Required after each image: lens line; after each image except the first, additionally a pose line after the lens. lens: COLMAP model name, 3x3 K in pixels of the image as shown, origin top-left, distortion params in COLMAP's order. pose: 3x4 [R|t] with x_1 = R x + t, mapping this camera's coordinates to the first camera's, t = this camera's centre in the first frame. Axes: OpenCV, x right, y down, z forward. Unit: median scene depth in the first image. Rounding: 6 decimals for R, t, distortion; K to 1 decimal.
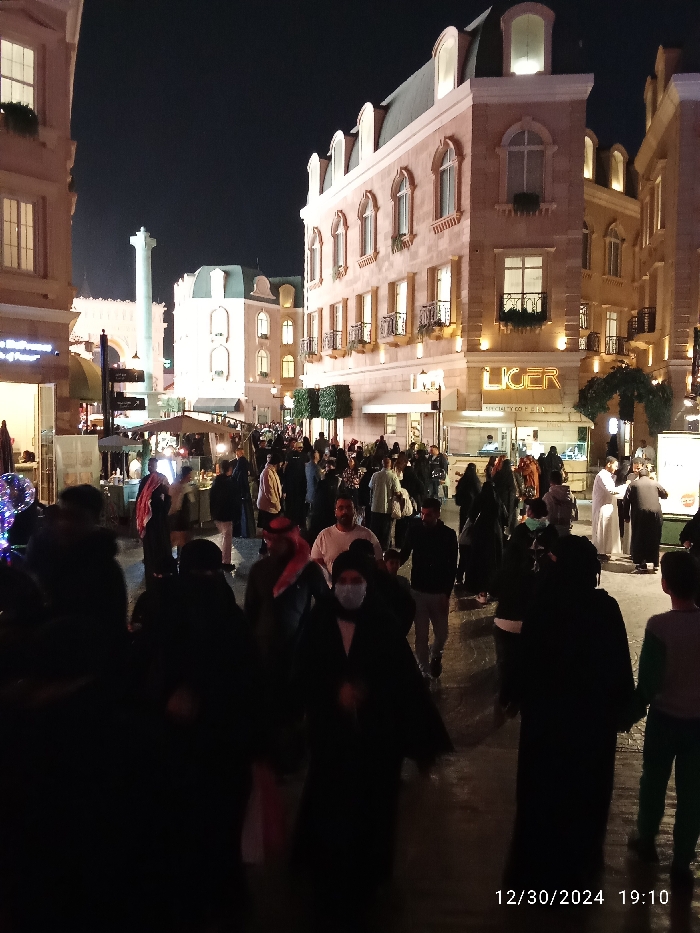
lens RADIAL K [[723.9, 0, 355.4], [0, 723.9, 456.2], [0, 0, 1]] dist [0.067018, -0.113767]
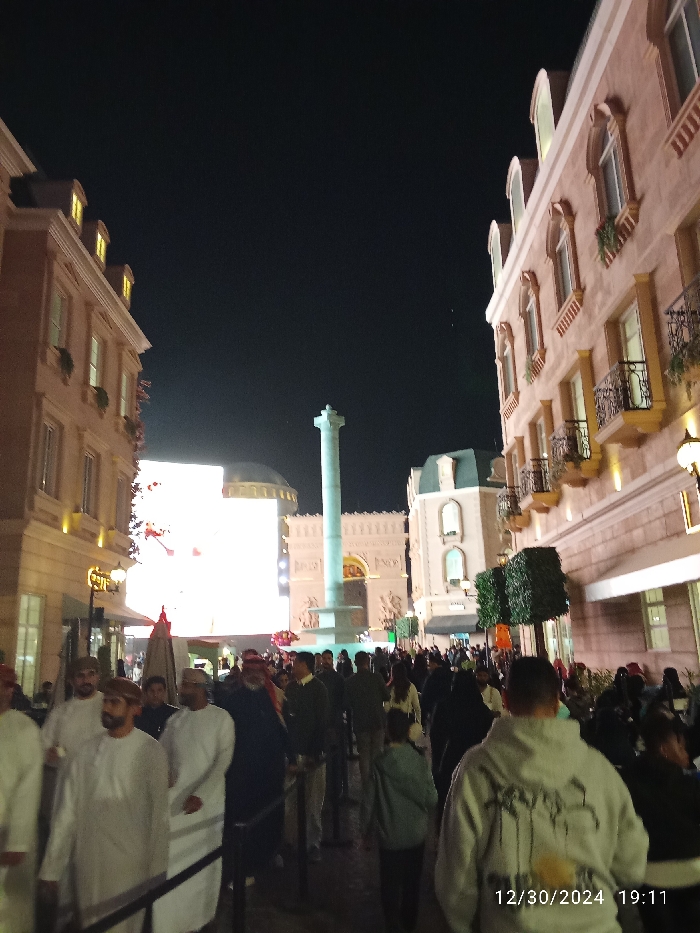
lens RADIAL K [[723.9, 0, 355.4], [0, 723.9, 456.2], [0, 0, 1]] dist [0.067018, -0.113767]
pose [[0.915294, -0.141433, -0.377138, 0.028472], [0.019630, 0.950875, -0.308953, -0.003983], [0.402308, 0.275380, 0.873106, 0.237455]]
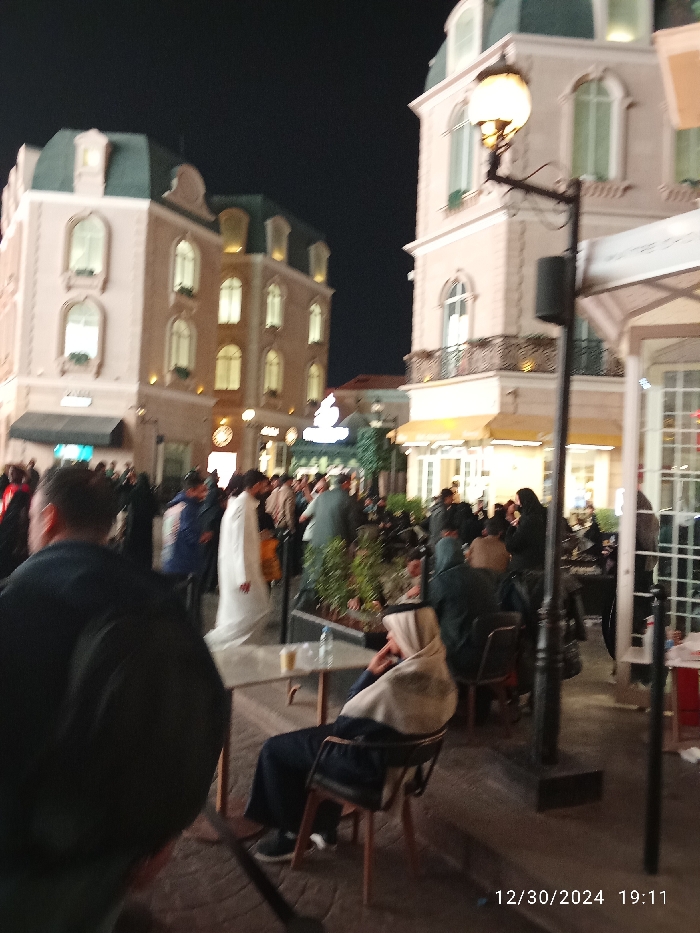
lens RADIAL K [[723.9, 0, 355.4], [0, 723.9, 456.2], [0, 0, 1]] dist [0.067018, -0.113767]
pose [[0.986888, 0.051396, 0.153005, -0.087213], [-0.037076, 0.994785, -0.095019, -0.018682], [-0.157091, 0.088101, 0.983647, 0.542913]]
